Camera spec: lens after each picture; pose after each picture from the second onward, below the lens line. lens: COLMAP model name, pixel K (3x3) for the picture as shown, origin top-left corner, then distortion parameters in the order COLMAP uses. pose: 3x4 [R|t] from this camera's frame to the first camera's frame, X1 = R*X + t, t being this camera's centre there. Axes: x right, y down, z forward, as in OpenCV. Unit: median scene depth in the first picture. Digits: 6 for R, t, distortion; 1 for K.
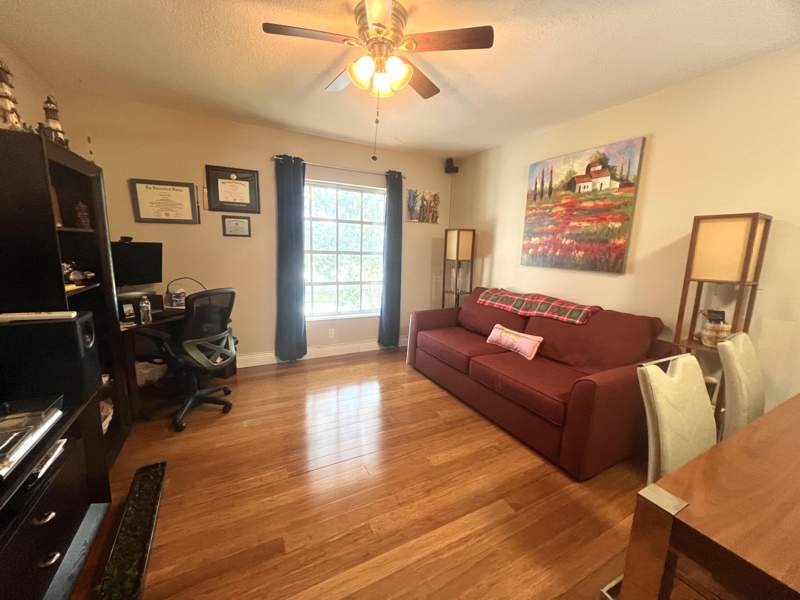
lens RADIAL K [[326.0, 0, 400.0], [0, 326.0, 300.0], [0, 0, 1]] dist [-0.002455, 0.000352]
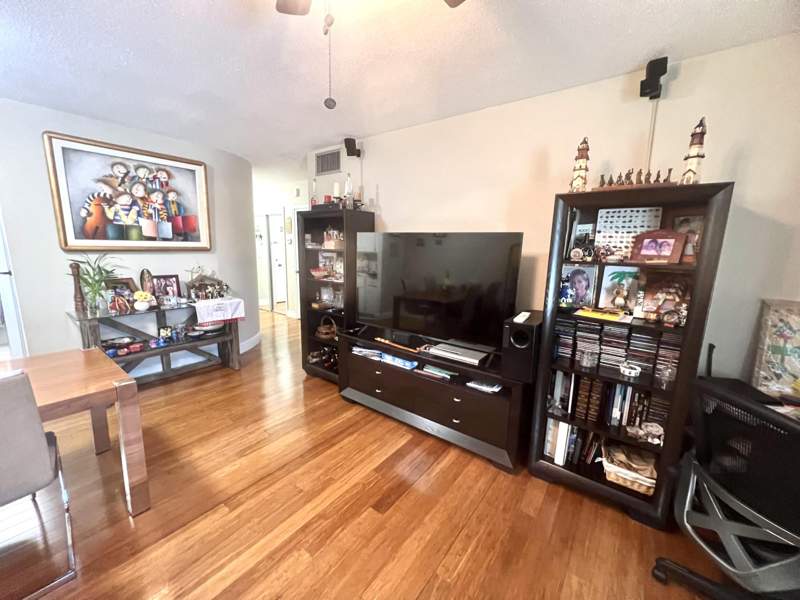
lens RADIAL K [[326.0, 0, 400.0], [0, 326.0, 300.0], [0, 0, 1]] dist [-0.002455, 0.000352]
pose [[-0.908624, 0.026351, -0.416783, 0.026509], [-0.114544, 0.944008, 0.309400, -0.194370], [0.401600, 0.328868, -0.854730, 0.964423]]
